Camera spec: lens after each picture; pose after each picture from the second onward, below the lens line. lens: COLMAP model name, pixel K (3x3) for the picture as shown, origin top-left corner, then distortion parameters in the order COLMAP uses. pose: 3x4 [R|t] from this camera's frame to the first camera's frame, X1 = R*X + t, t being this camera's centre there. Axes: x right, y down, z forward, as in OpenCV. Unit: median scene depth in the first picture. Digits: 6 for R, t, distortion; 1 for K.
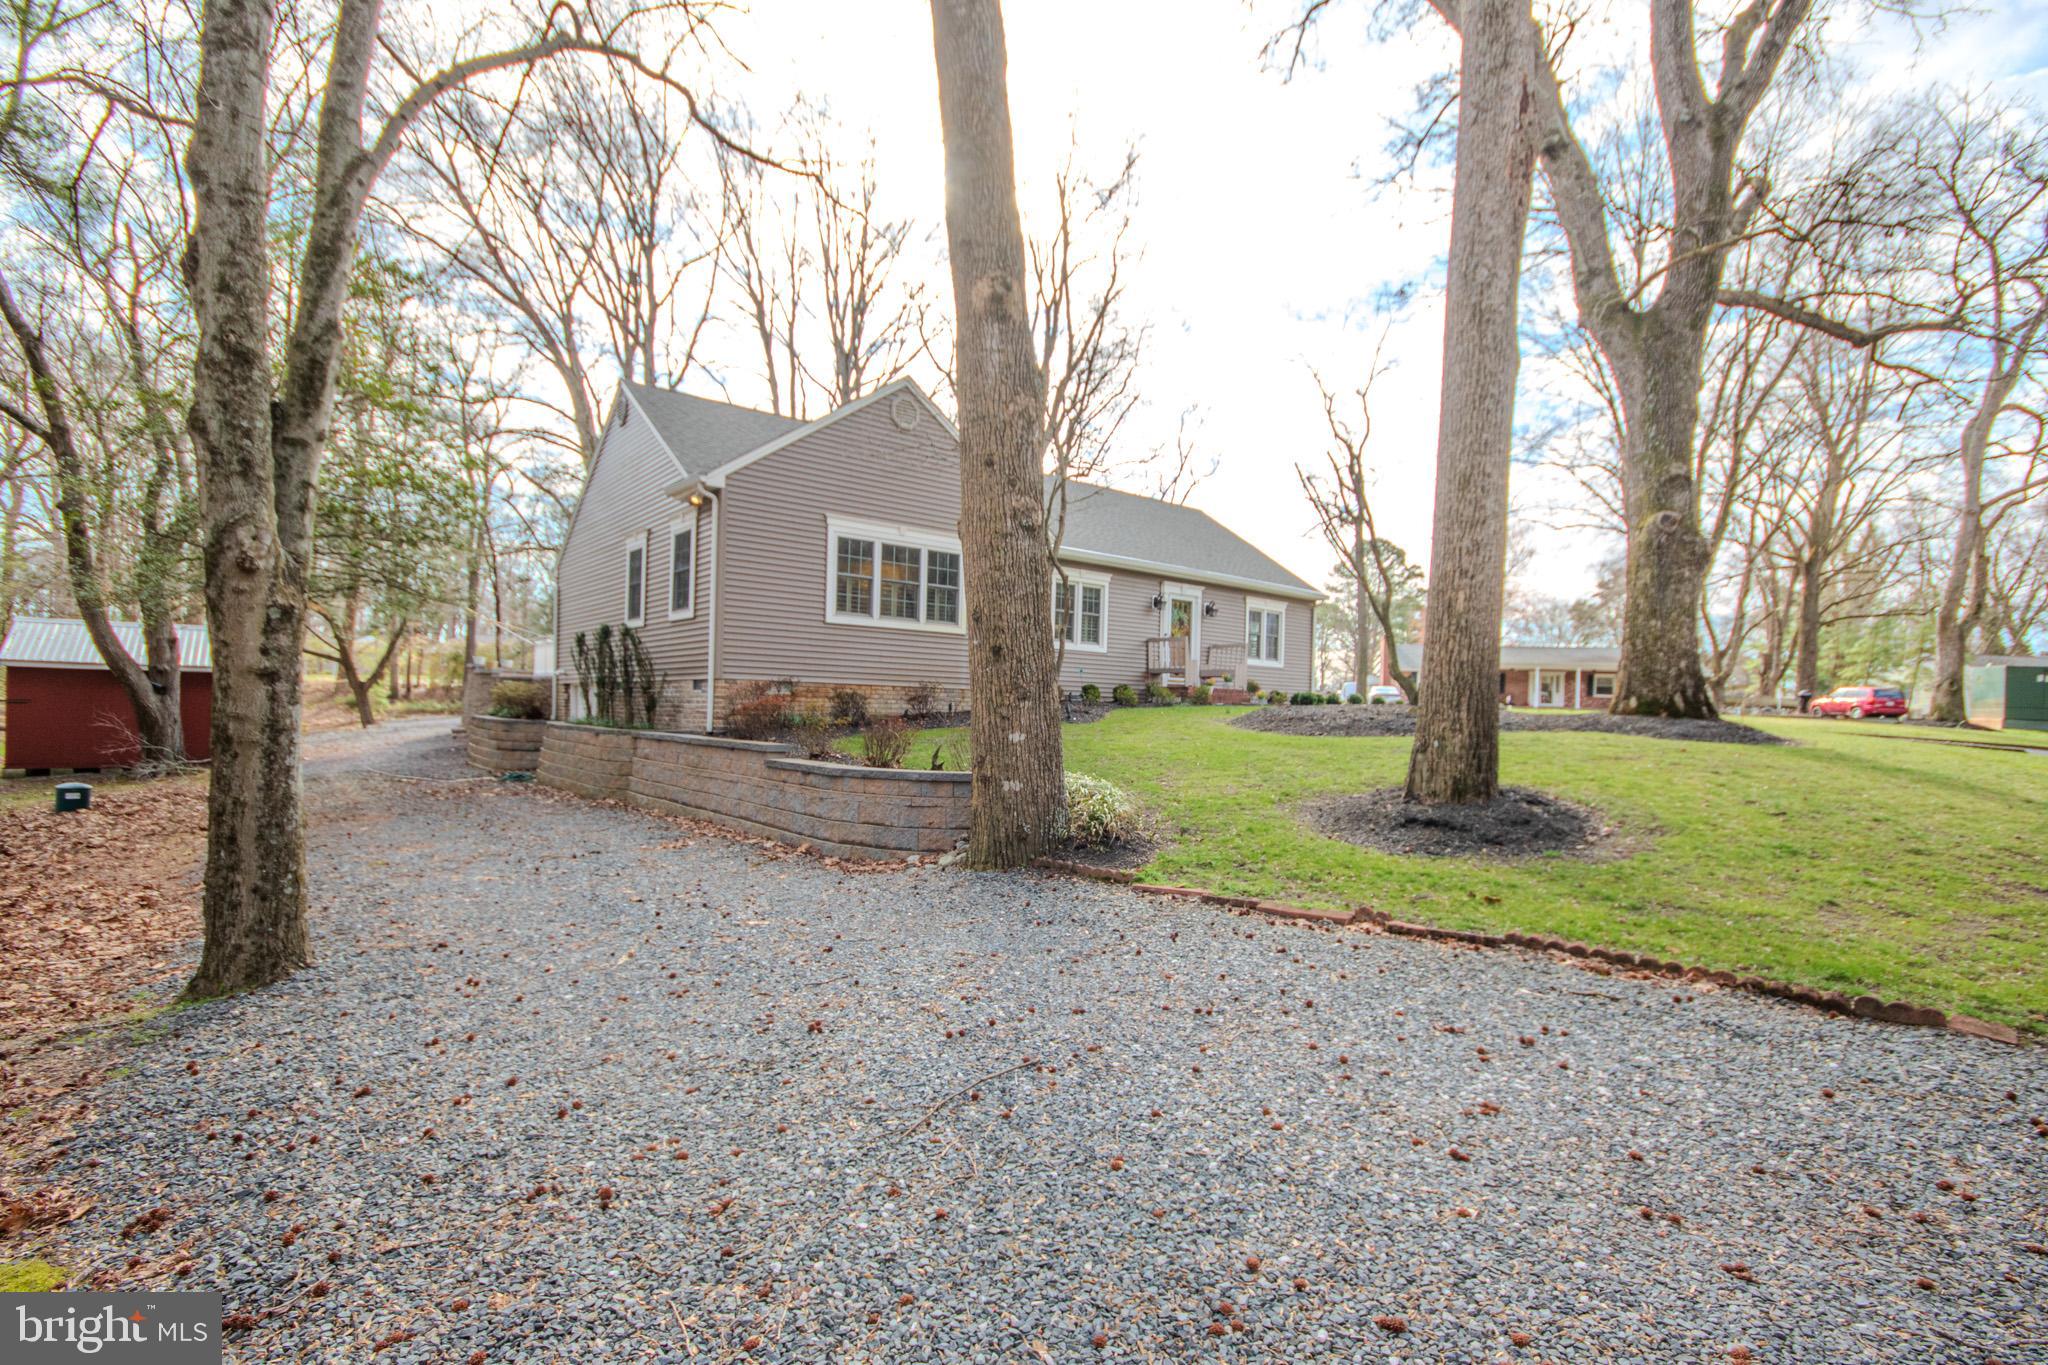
lens RADIAL K [[963.4, 0, 1025.0], [0, 963.4, 675.7], [0, 0, 1]] dist [-0.015333, -0.003804]
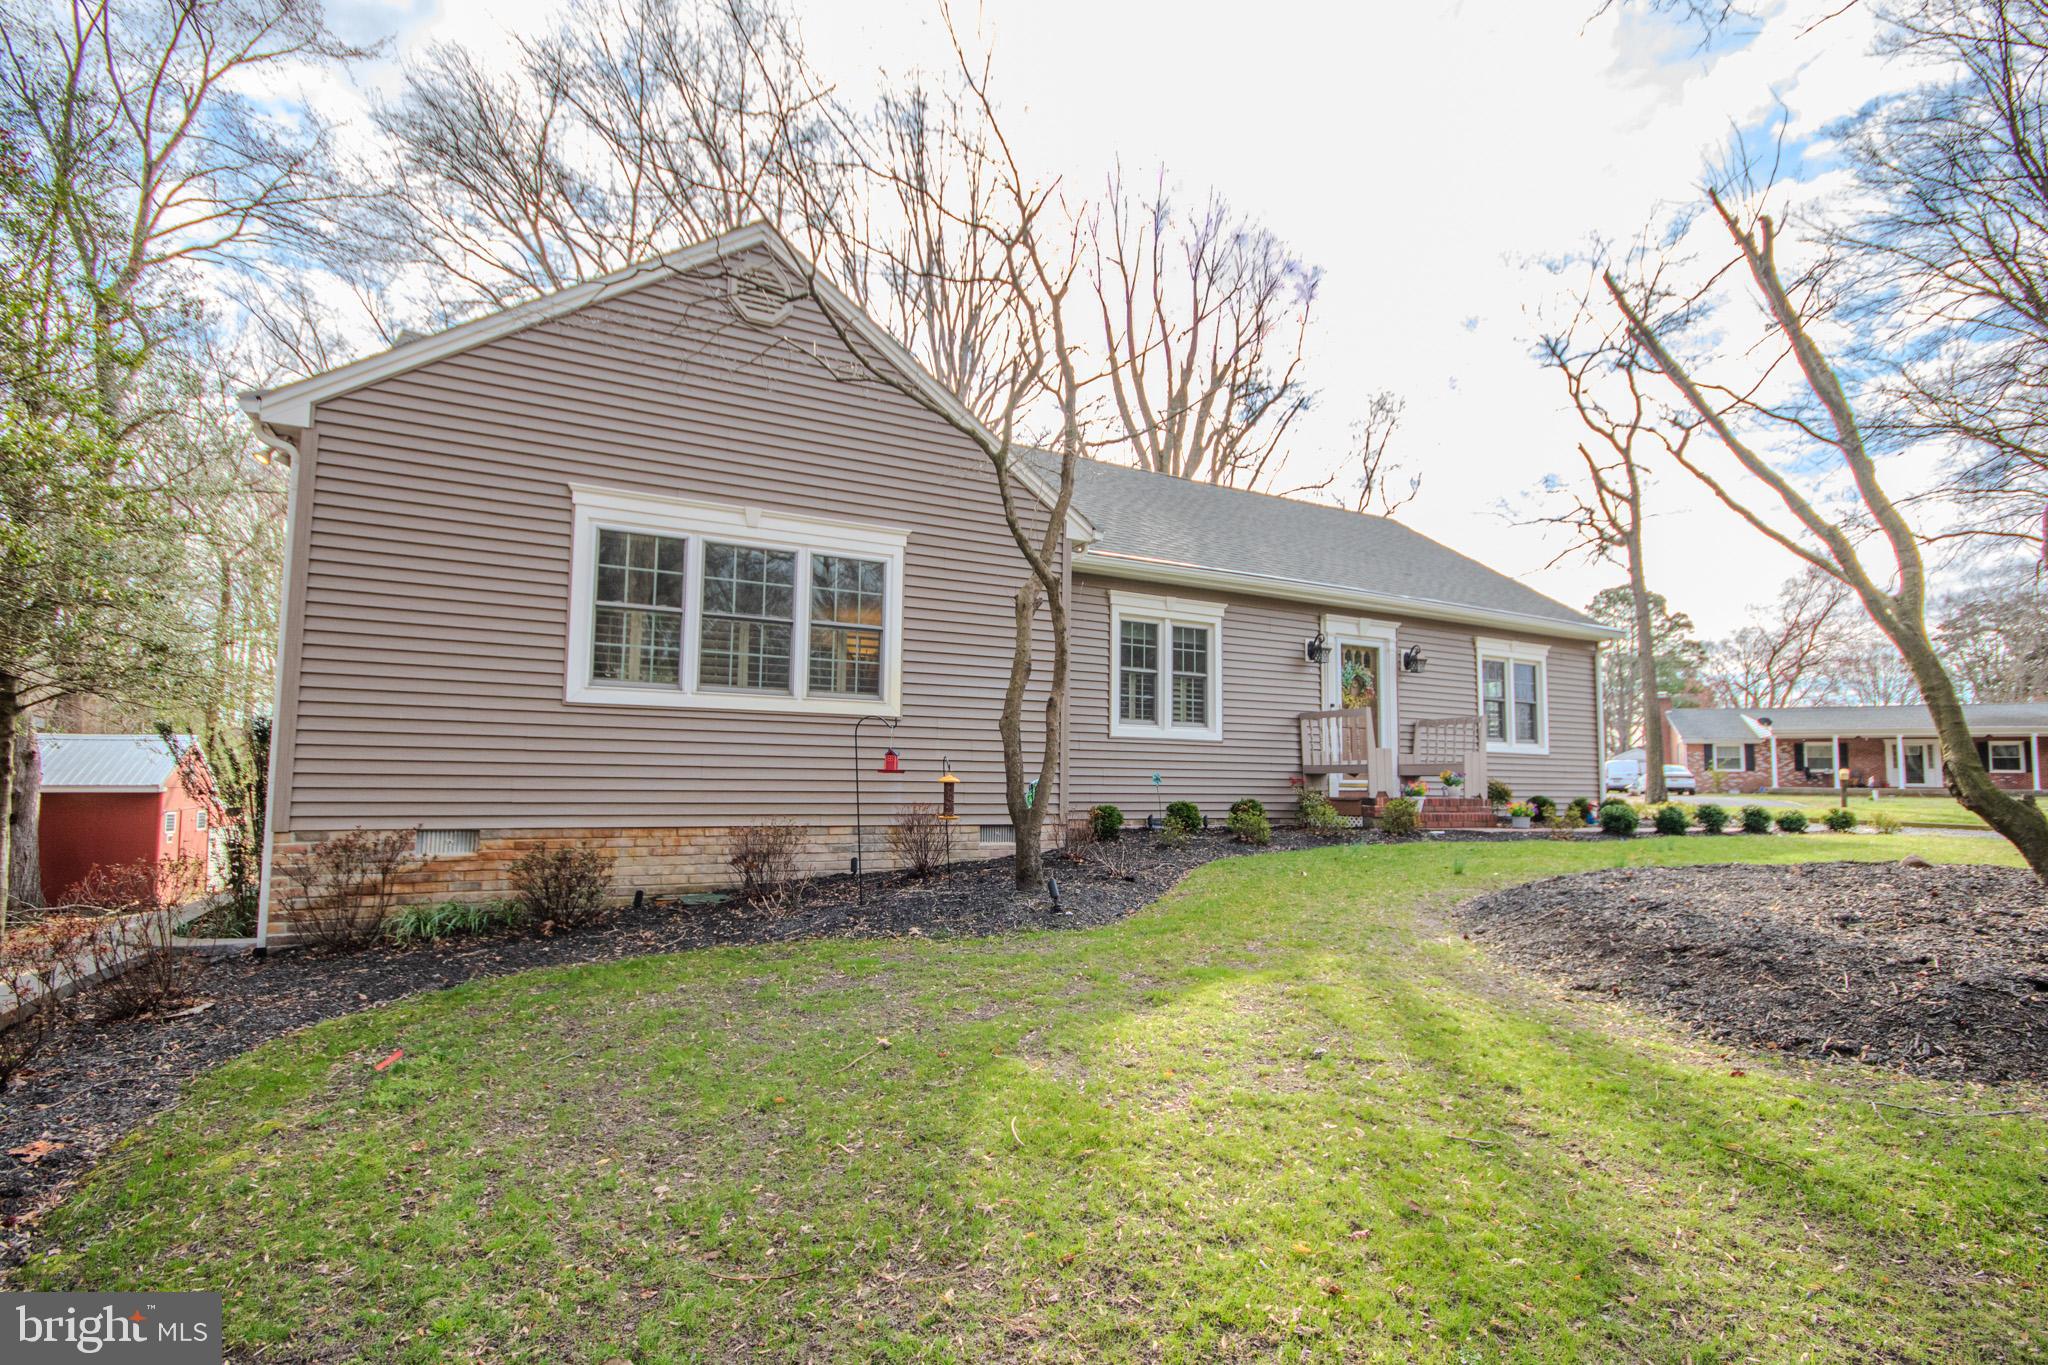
lens RADIAL K [[963.4, 0, 1026.0], [0, 963.4, 692.8], [0, 0, 1]] dist [-0.015333, -0.003804]
pose [[0.978913, -0.037244, -0.200852, 0.083512], [0.023707, 0.997308, -0.069390, -0.014765], [0.202895, 0.063165, 0.977161, 0.404058]]
